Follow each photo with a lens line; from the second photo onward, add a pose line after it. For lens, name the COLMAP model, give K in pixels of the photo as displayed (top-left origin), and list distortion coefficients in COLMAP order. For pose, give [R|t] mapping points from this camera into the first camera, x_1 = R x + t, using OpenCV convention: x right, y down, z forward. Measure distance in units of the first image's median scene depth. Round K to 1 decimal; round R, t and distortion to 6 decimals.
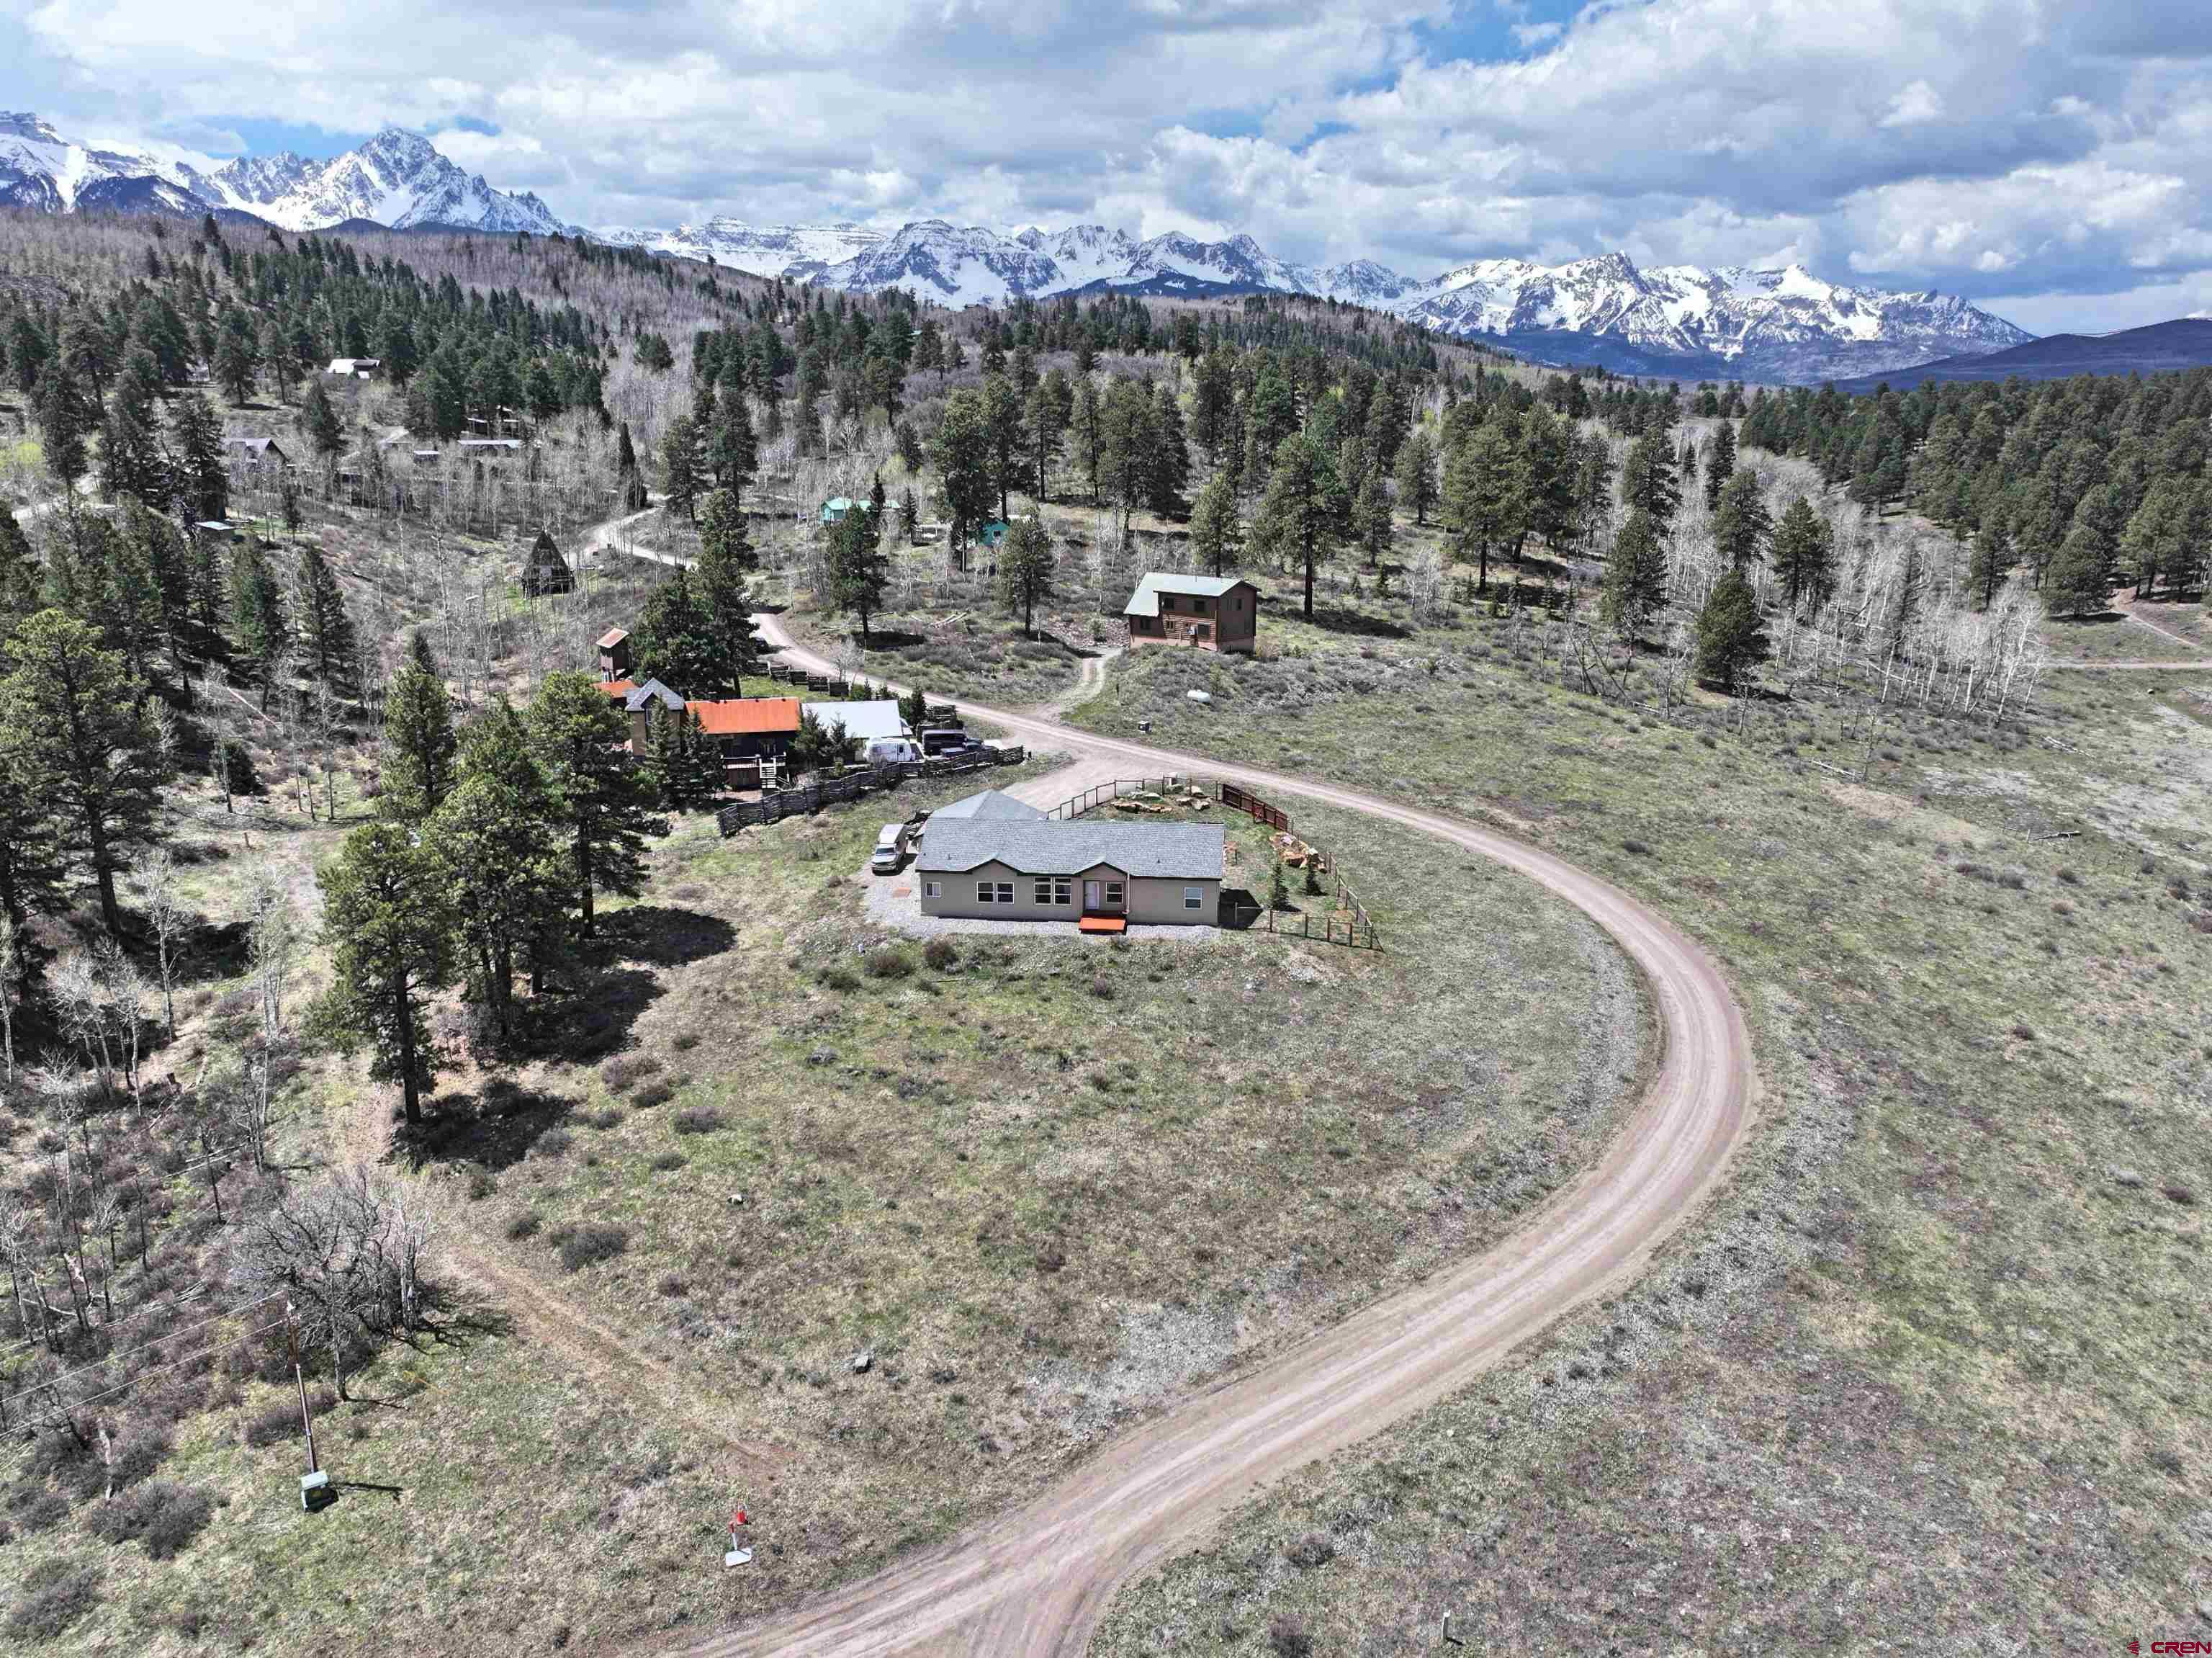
lens RADIAL K [[1552.0, 0, 1106.5], [0, 1552.0, 823.2], [0, 0, 1]] dist [0.008959, 0.007698]
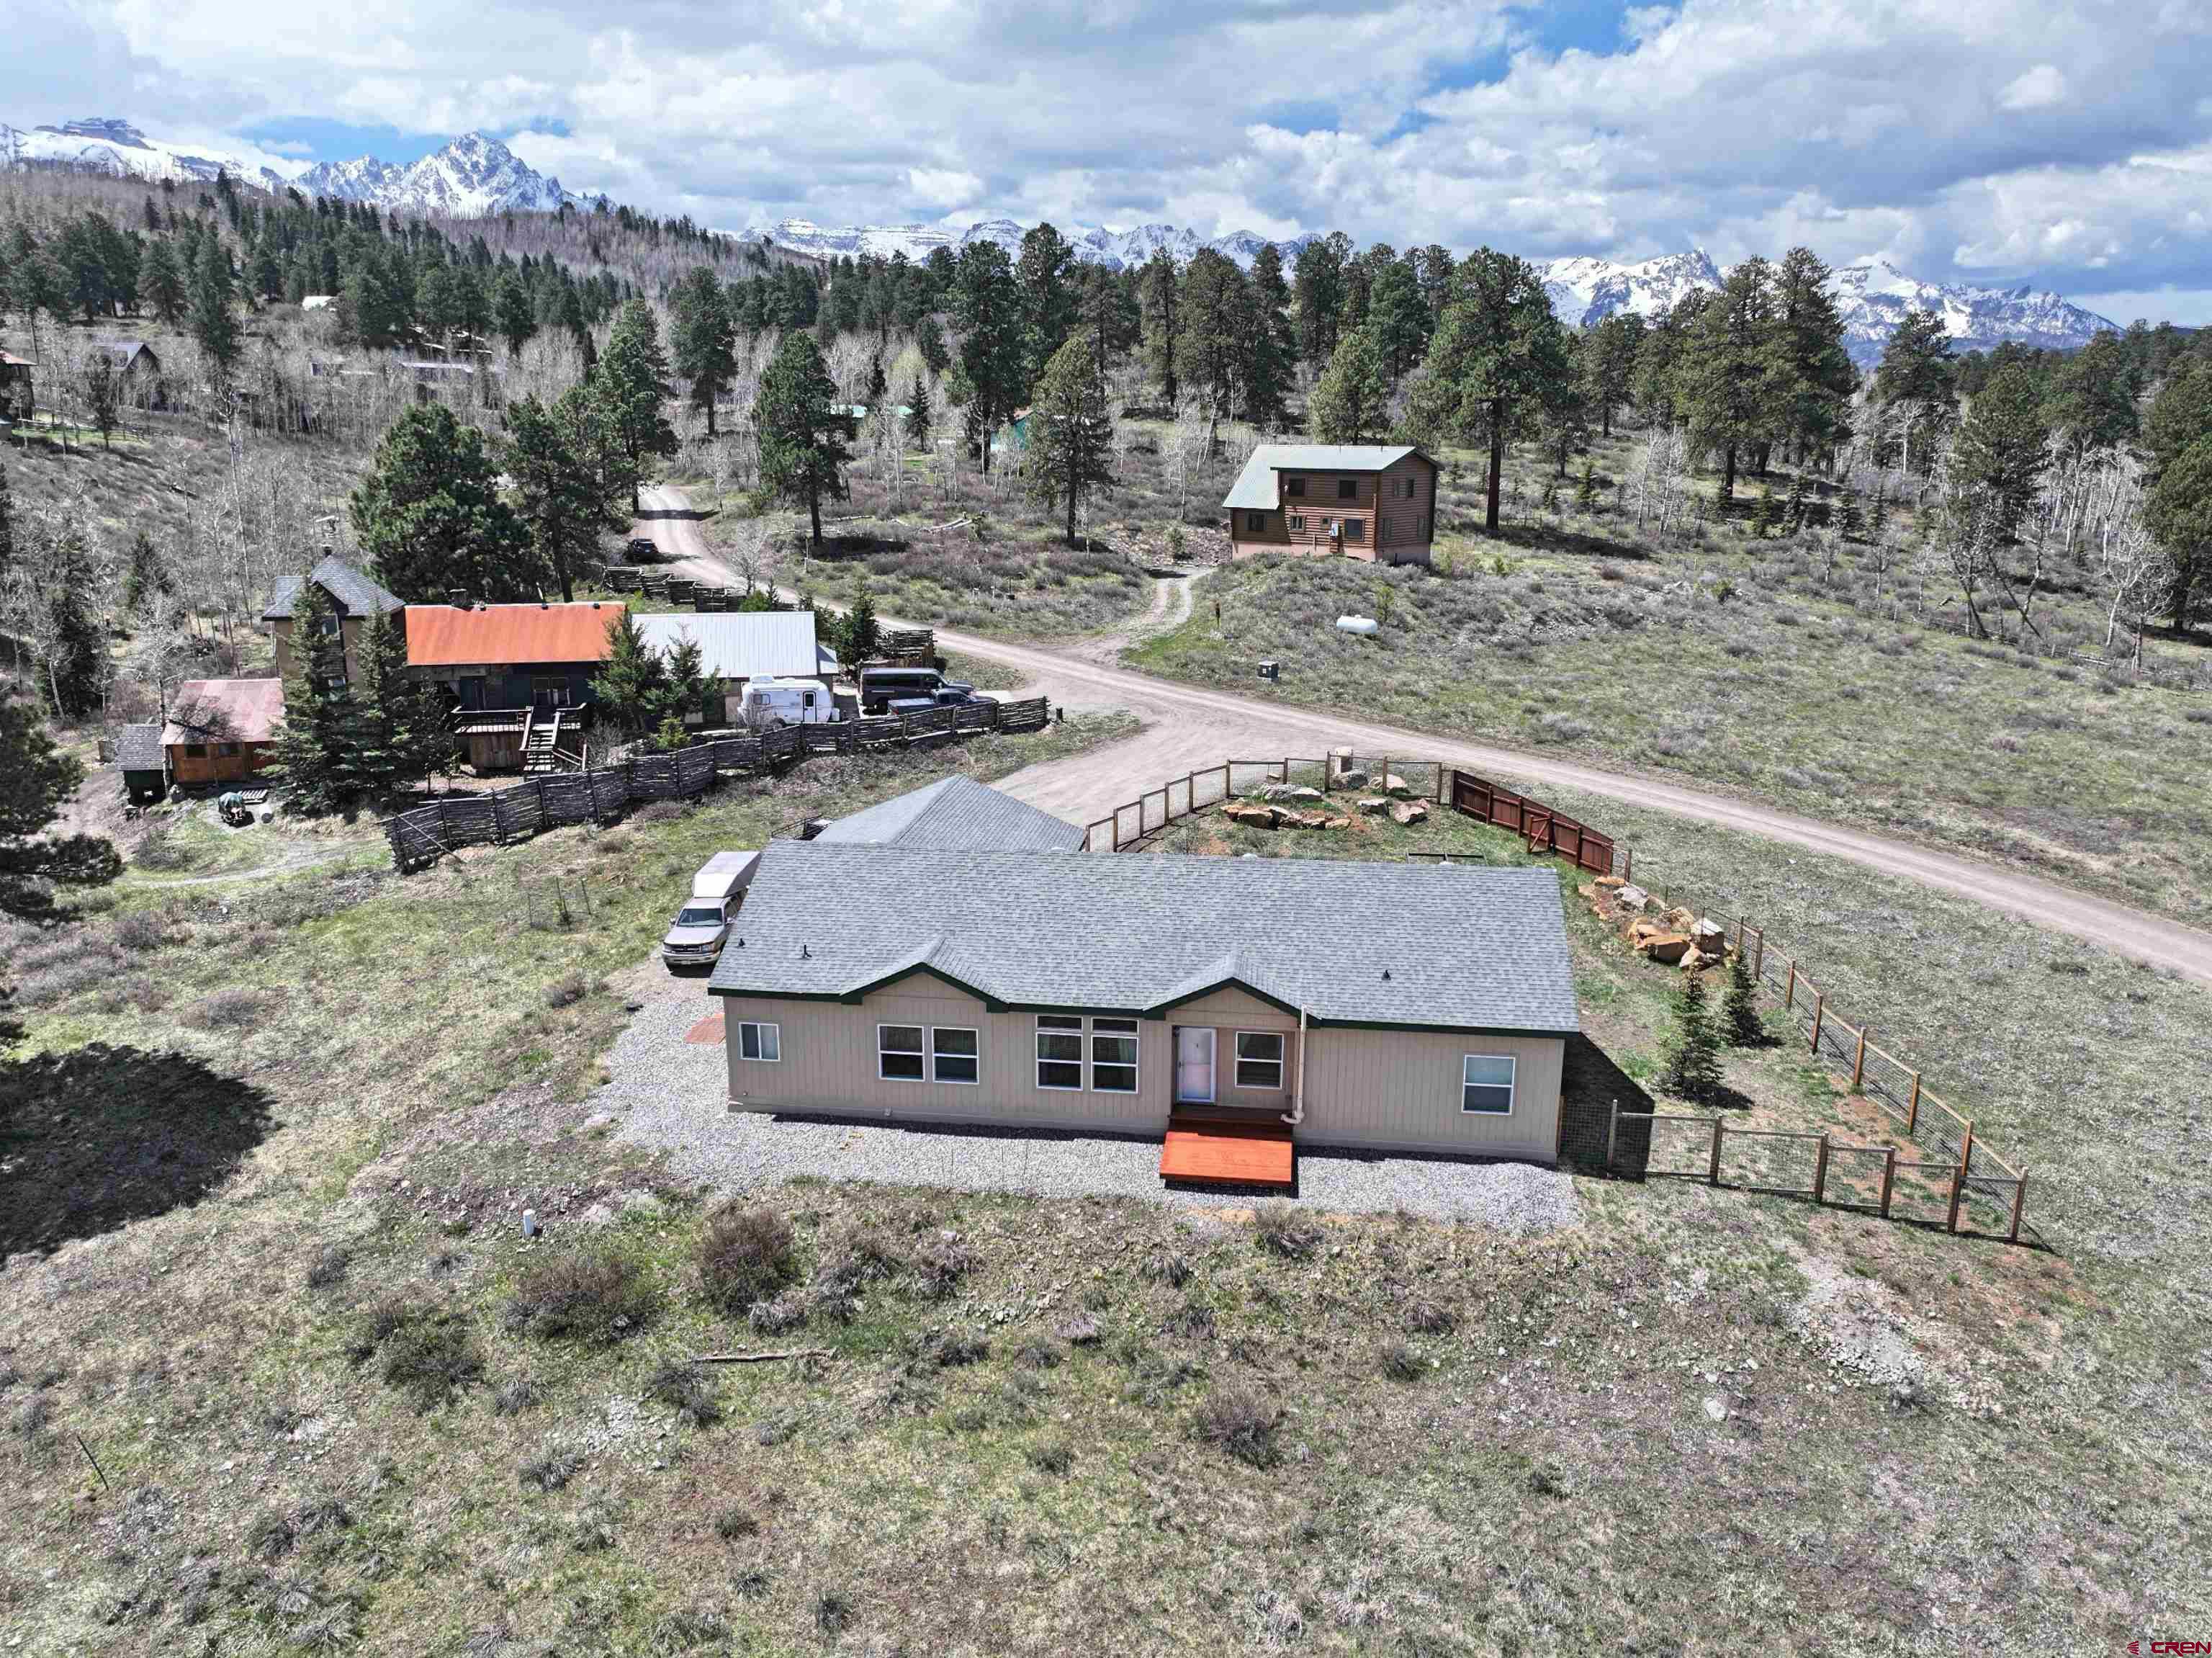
lens RADIAL K [[1552.0, 0, 1106.5], [0, 1552.0, 823.2], [0, 0, 1]] dist [0.008959, 0.007698]
pose [[0.999149, 0.010254, -0.039964, -0.011804], [-0.010310, 0.999946, -0.001215, -0.006483], [0.039949, 0.001626, 0.999200, 0.461813]]
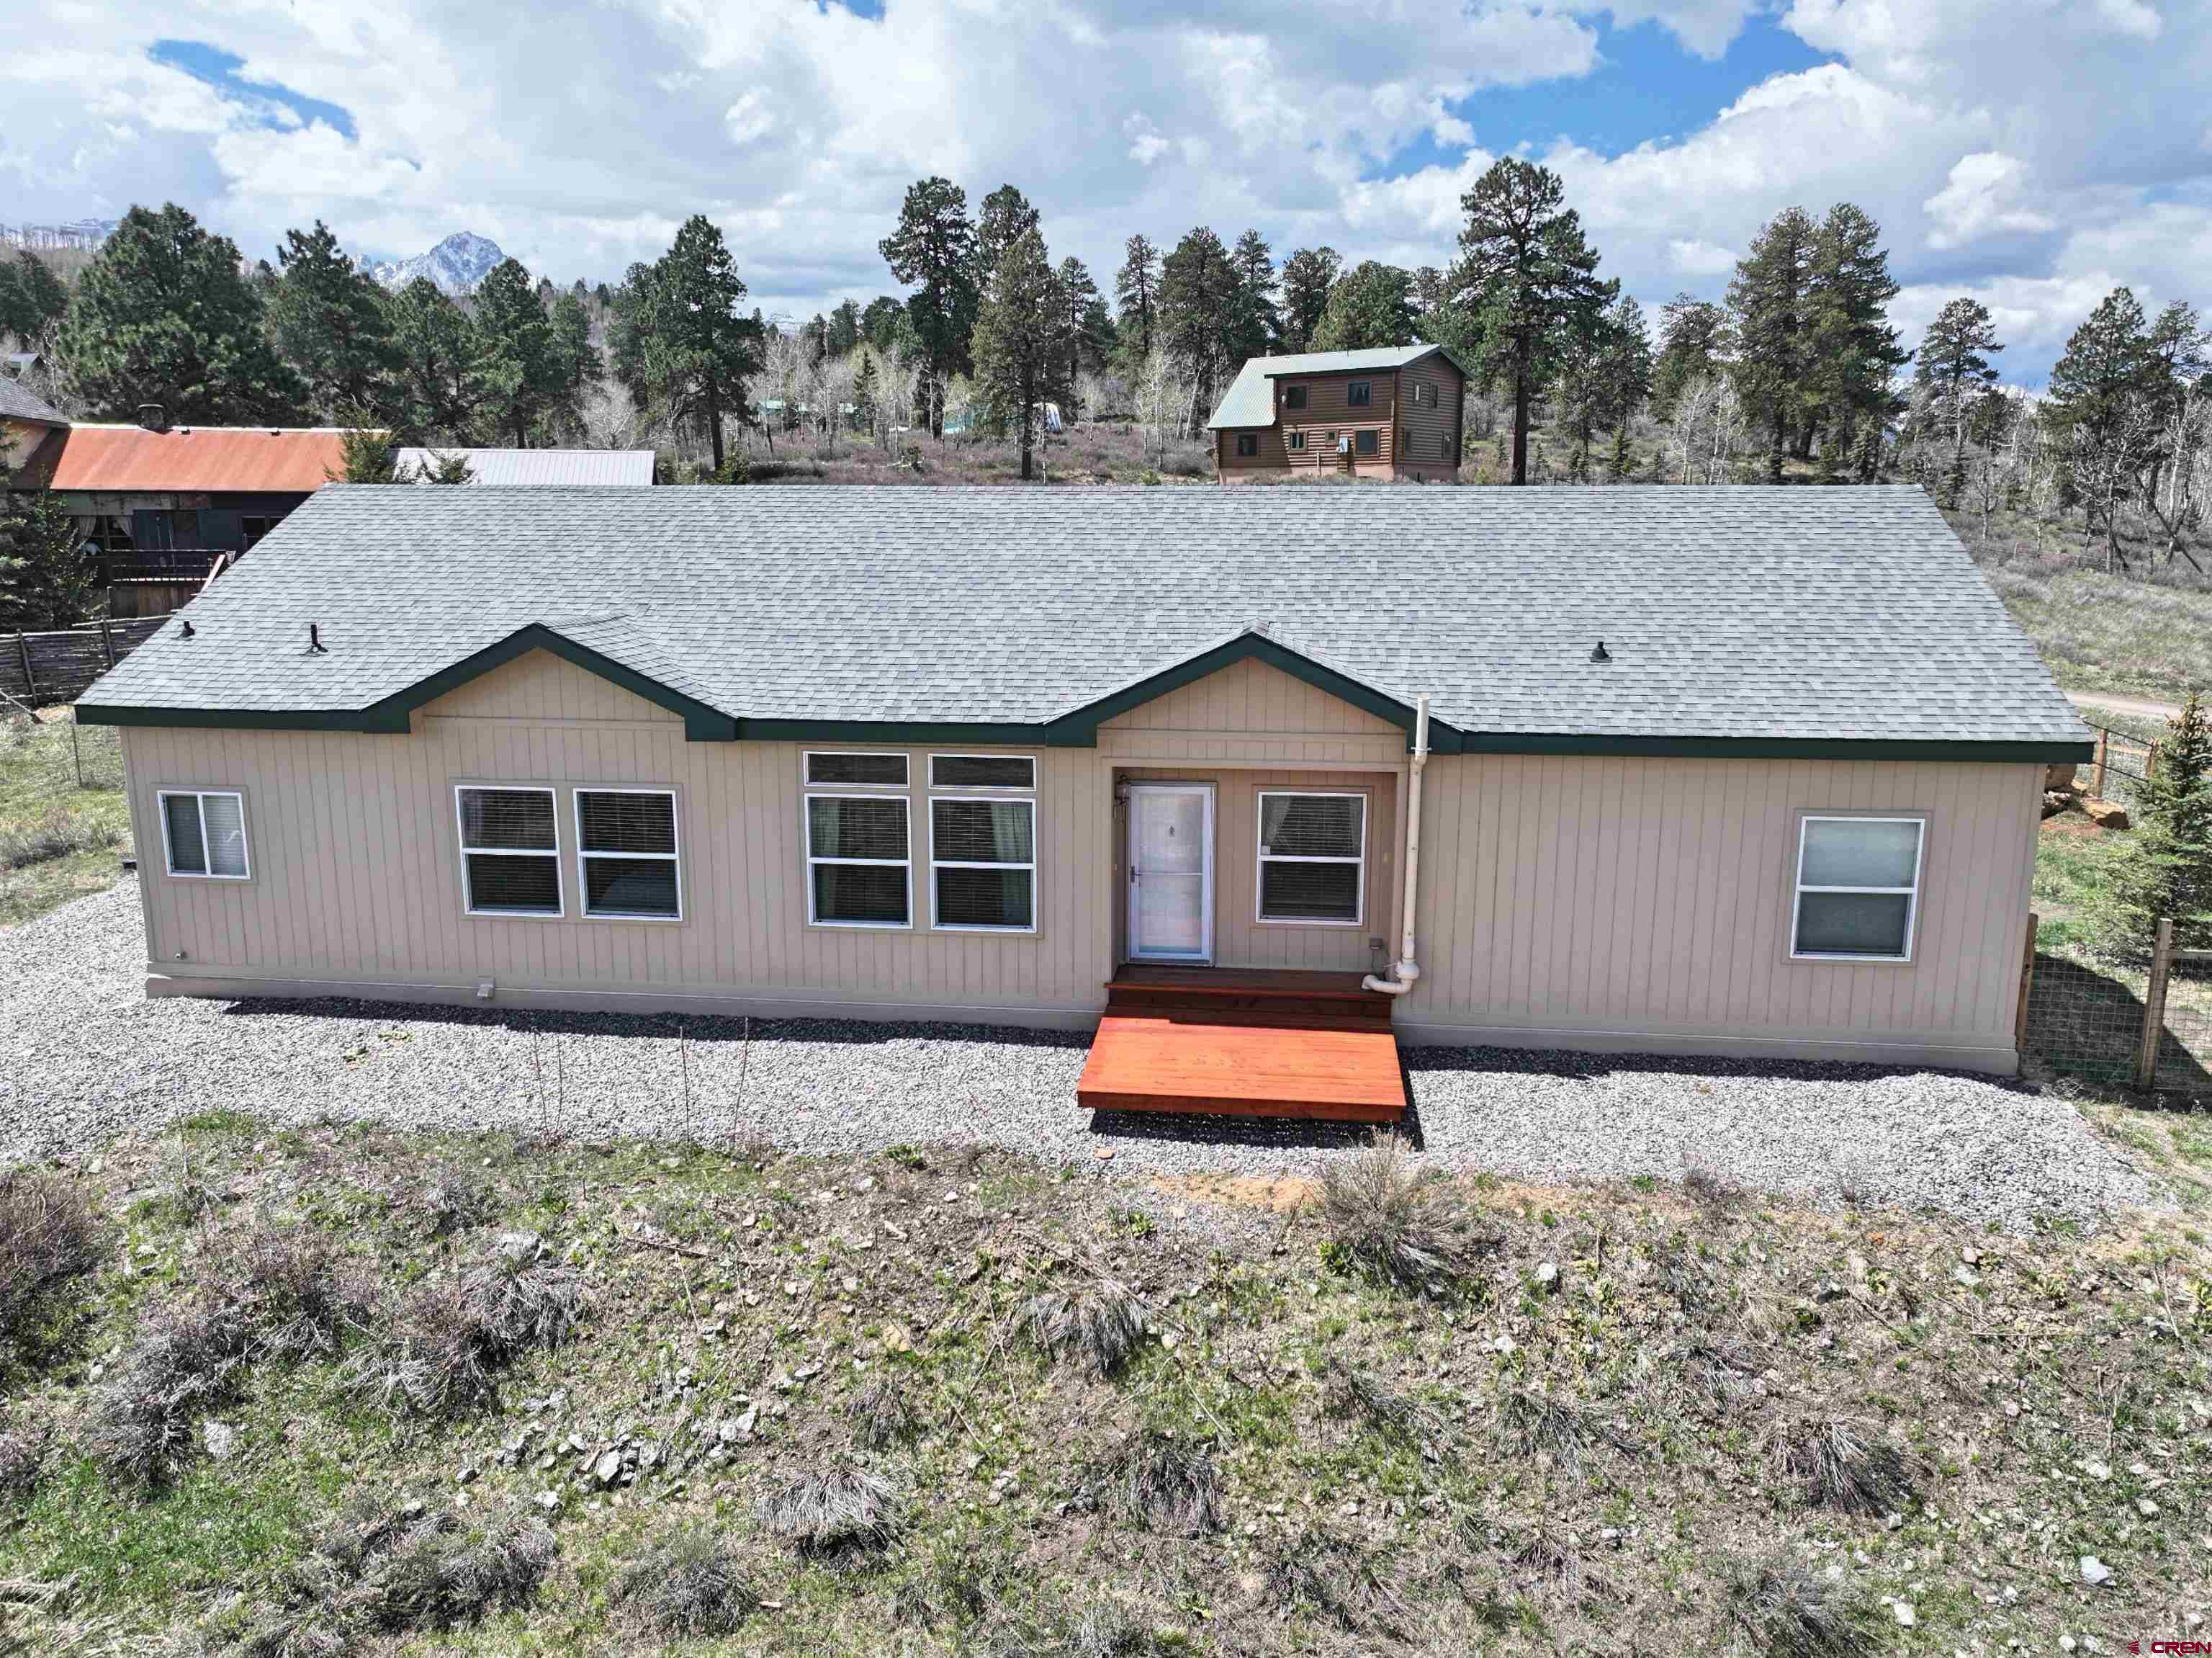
lens RADIAL K [[1561.8, 0, 1110.1], [0, 1561.8, 809.2], [0, 0, 1]] dist [-0.000120, 0.004630]
pose [[0.999614, 0.005635, -0.027188, -0.008057], [-0.007446, 0.997725, -0.066998, 0.036528], [0.026748, 0.067175, 0.997383, 0.605225]]
